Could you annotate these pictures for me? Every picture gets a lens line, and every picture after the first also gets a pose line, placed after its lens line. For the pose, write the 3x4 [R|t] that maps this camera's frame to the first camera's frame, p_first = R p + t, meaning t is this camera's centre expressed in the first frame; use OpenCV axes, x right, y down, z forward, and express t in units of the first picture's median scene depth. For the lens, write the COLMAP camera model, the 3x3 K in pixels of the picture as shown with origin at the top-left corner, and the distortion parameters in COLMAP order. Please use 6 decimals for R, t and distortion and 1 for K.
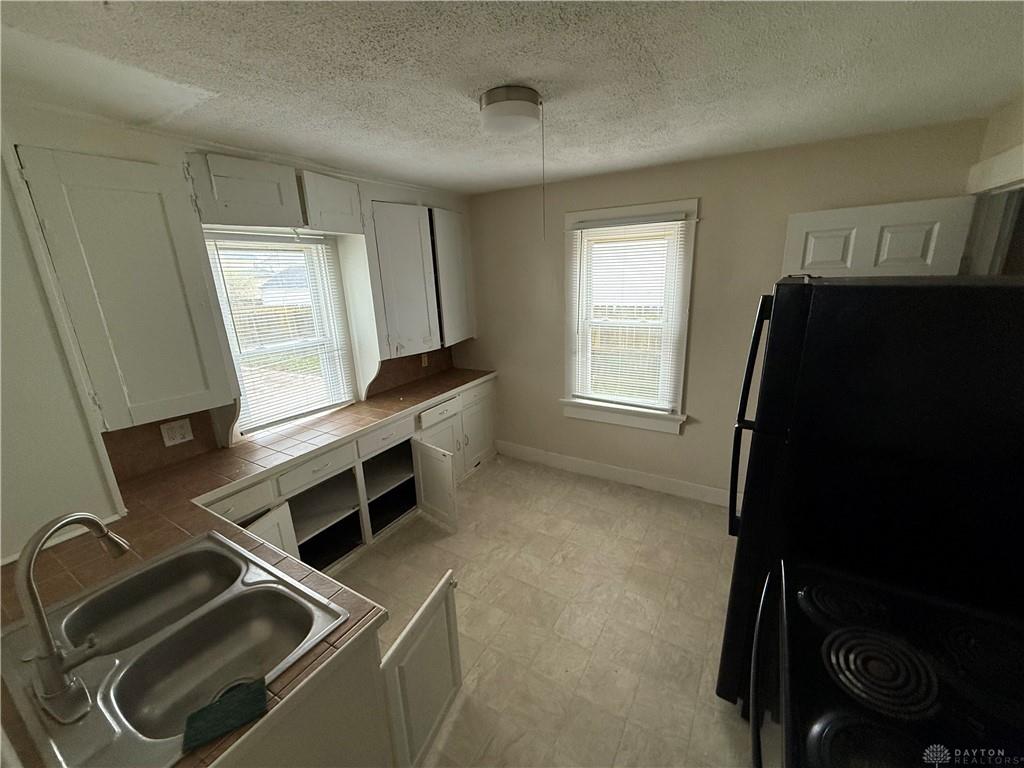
lens RADIAL K [[407.1, 0, 513.0], [0, 407.1, 383.4], [0, 0, 1]] dist [-0.000271, -0.000166]
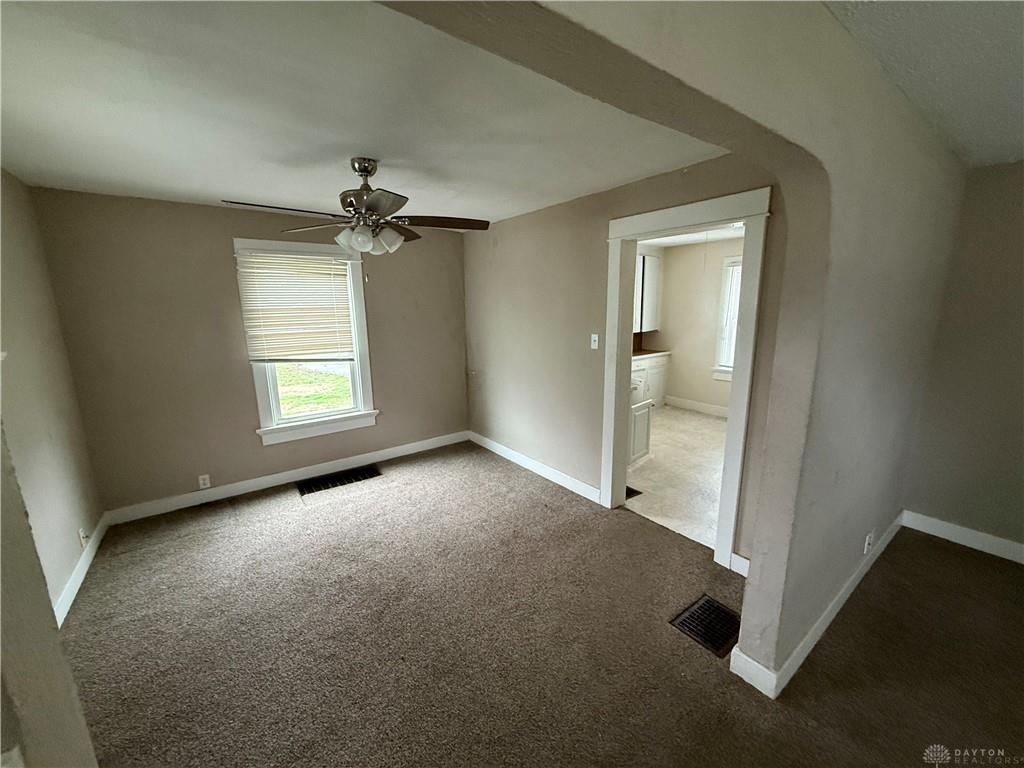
lens RADIAL K [[407.1, 0, 513.0], [0, 407.1, 384.1], [0, 0, 1]] dist [-0.000271, -0.000166]
pose [[0.923263, 0.094513, -0.372361, -0.004384], [-0.118073, 0.992161, -0.040929, 0.278067], [0.365574, 0.081754, 0.927185, -0.835124]]
